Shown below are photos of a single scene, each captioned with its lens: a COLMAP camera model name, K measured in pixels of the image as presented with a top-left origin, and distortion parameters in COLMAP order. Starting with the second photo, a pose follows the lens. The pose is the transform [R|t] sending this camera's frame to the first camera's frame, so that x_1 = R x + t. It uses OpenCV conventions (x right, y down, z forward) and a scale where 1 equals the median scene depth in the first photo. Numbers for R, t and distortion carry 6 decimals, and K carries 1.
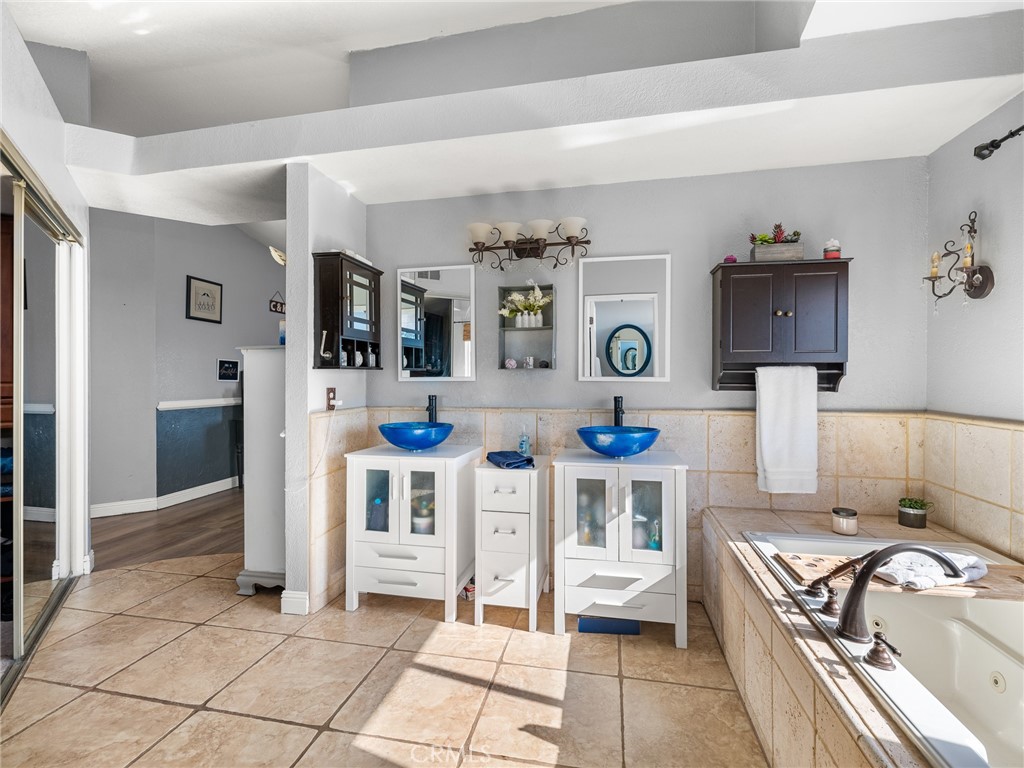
lens RADIAL K [[476.3, 0, 512.0], [0, 476.3, 384.0], [0, 0, 1]] dist [-0.001081, -0.000482]
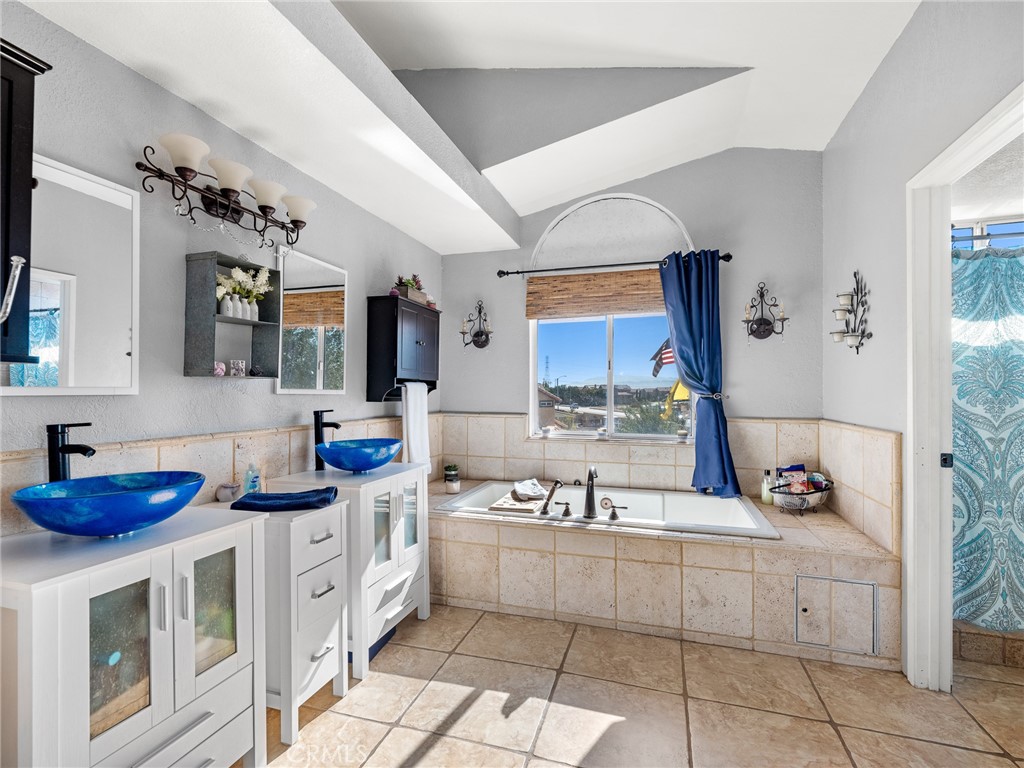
lens RADIAL K [[465.2, 0, 516.2], [0, 465.2, 391.6], [0, 0, 1]] dist [-0.000665, 0.000843]
pose [[0.112234, 0.002096, 0.993680, -0.704641], [0.009374, 0.999951, -0.003168, -0.004085], [-0.993638, 0.009671, 0.112208, 0.587440]]
